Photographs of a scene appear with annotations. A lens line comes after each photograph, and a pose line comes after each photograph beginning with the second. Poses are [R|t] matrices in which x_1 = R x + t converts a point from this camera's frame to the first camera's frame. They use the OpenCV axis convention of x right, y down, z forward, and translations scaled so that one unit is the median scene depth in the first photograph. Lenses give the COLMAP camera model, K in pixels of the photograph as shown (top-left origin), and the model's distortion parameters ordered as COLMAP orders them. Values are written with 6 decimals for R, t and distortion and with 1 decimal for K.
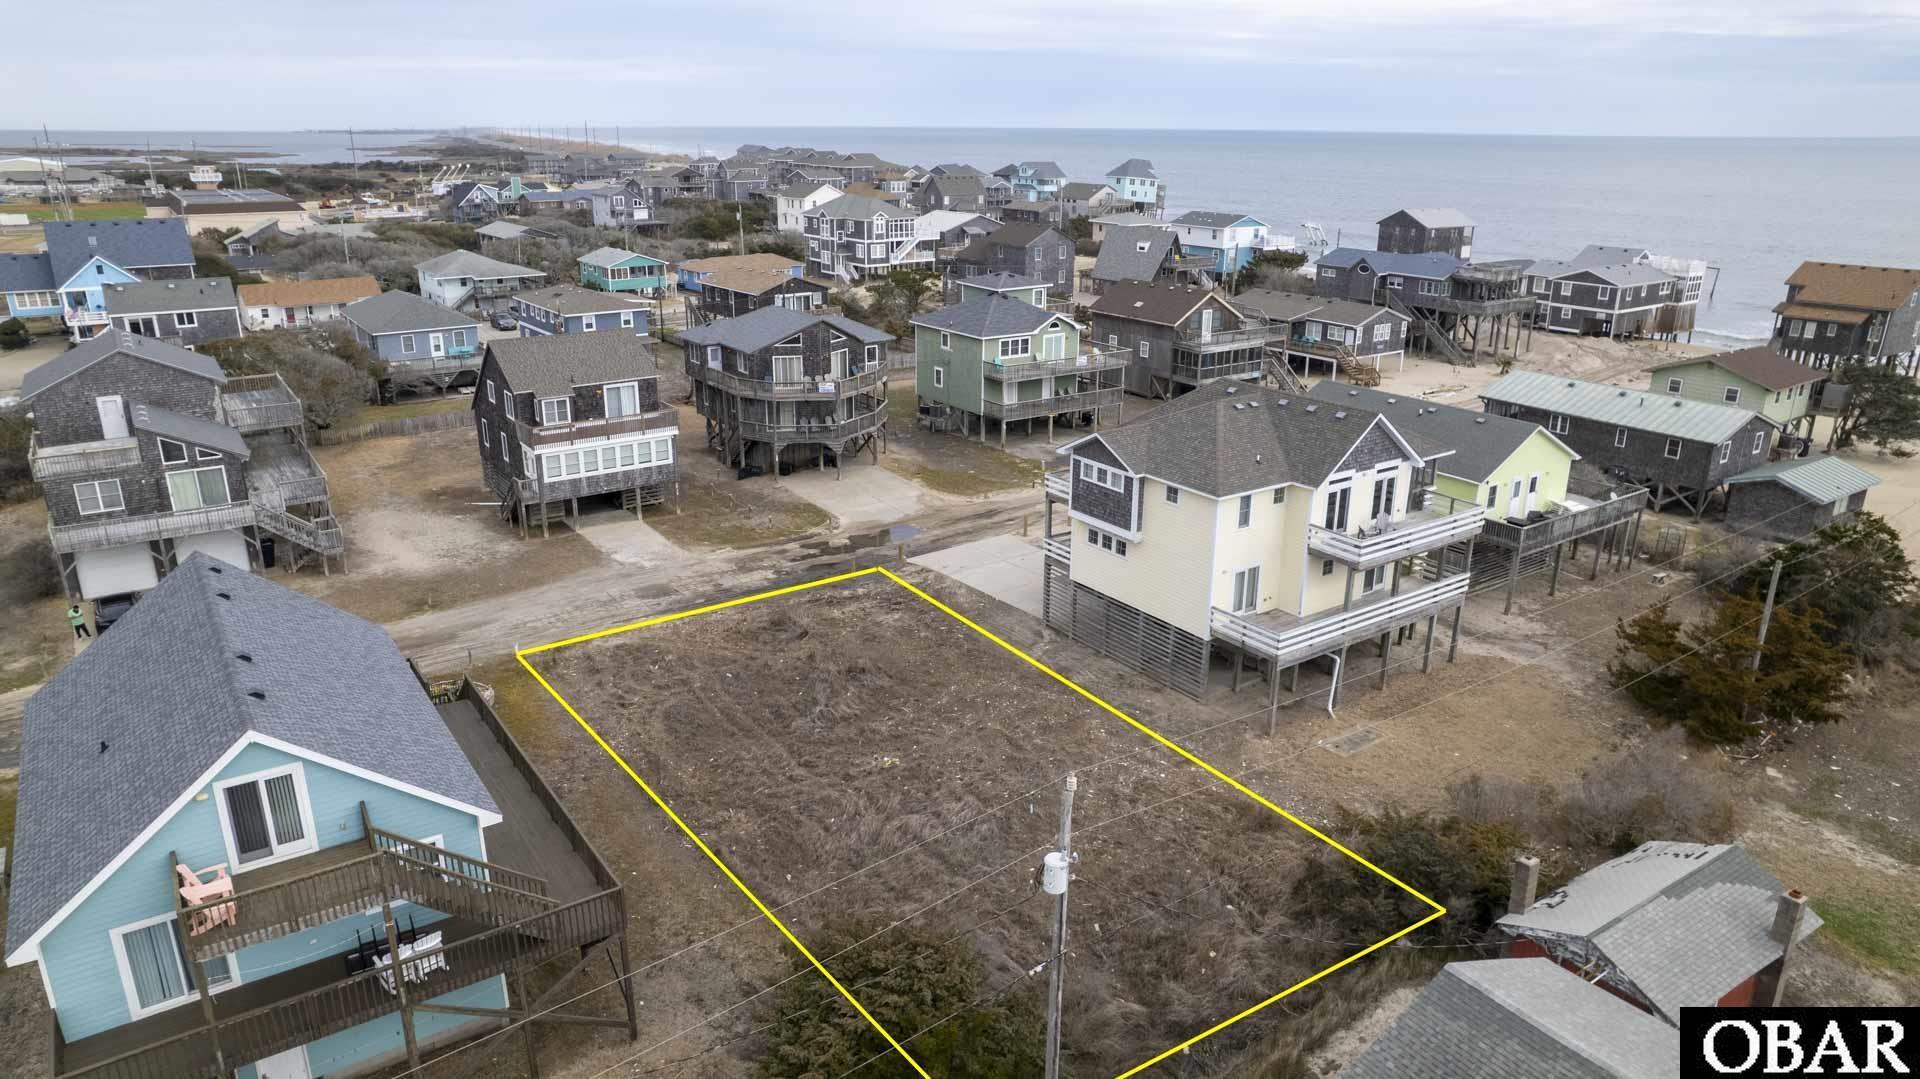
lens RADIAL K [[1232.8, 0, 956.6], [0, 1232.8, 547.4], [0, 0, 1]] dist [-0.076989, 0.068291]
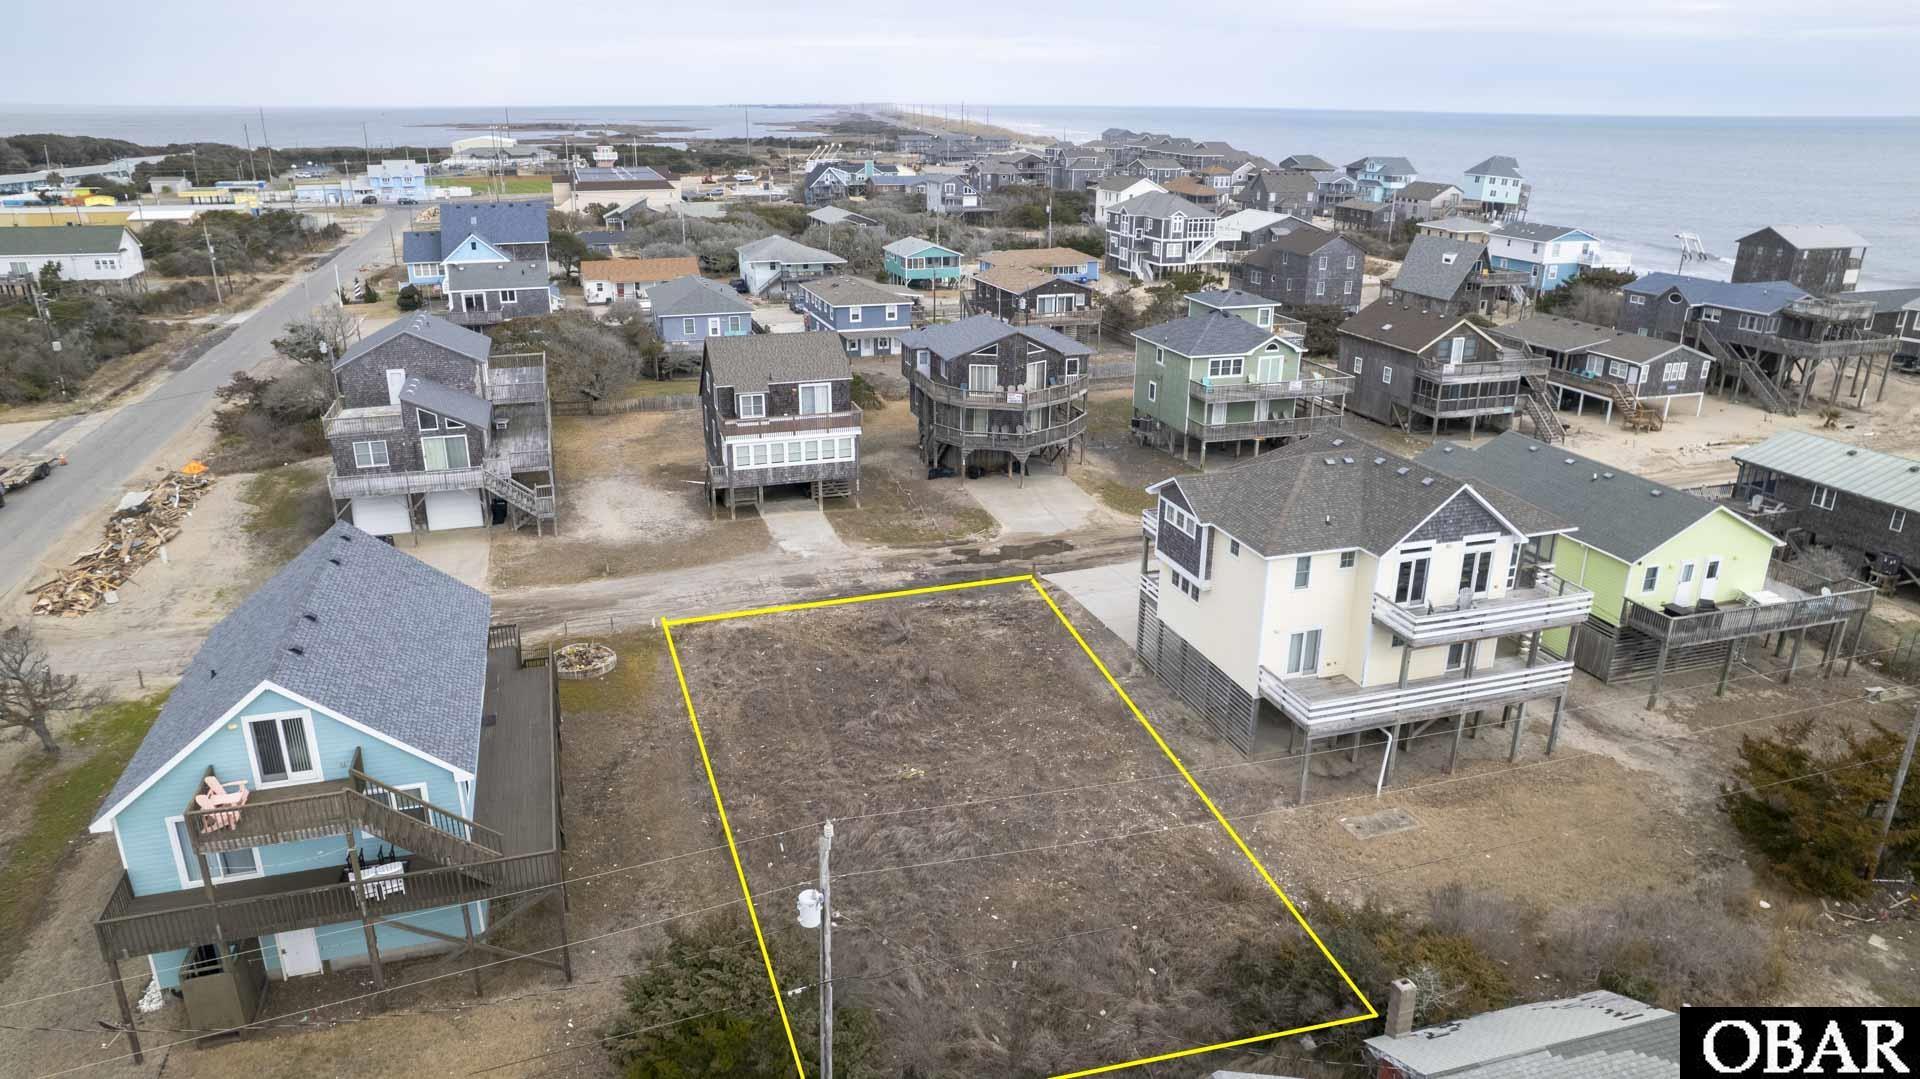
lens RADIAL K [[1232.8, 0, 956.6], [0, 1232.8, 547.4], [0, 0, 1]] dist [-0.076989, 0.068291]
pose [[0.956038, 0.101831, -0.274994, 0.164524], [-0.097561, 0.994801, 0.029201, -0.035225], [0.276538, -0.001088, 0.961002, -0.007016]]
